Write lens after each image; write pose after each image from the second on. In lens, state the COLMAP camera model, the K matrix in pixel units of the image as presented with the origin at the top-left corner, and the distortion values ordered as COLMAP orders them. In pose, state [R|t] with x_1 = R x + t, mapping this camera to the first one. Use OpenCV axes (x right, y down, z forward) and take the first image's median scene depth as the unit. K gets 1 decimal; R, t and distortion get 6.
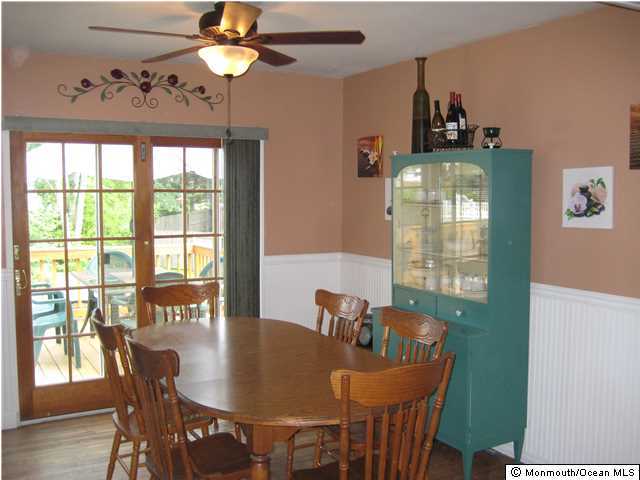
lens RADIAL K [[688.8, 0, 320.3], [0, 688.8, 238.0], [0, 0, 1]] dist [-0.052047, 0.200727]
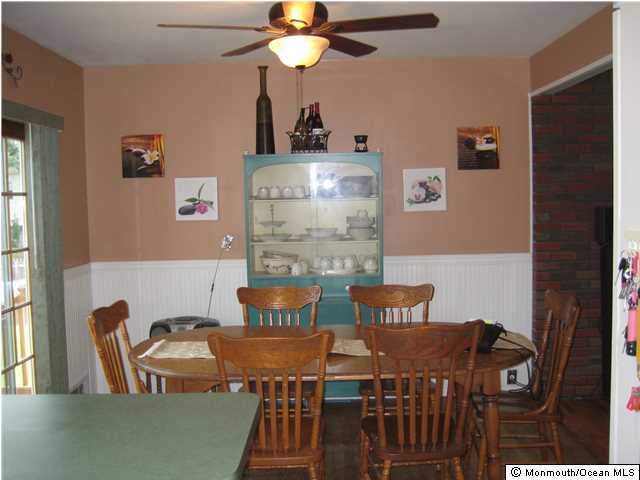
lens RADIAL K [[688.8, 0, 320.3], [0, 688.8, 238.0], [0, 0, 1]] dist [-0.052047, 0.200727]
pose [[0.510221, -0.064911, 0.857590, -0.931747], [0.083130, 0.996201, 0.025945, -0.013629], [-0.856016, 0.058054, 0.513679, 0.455189]]
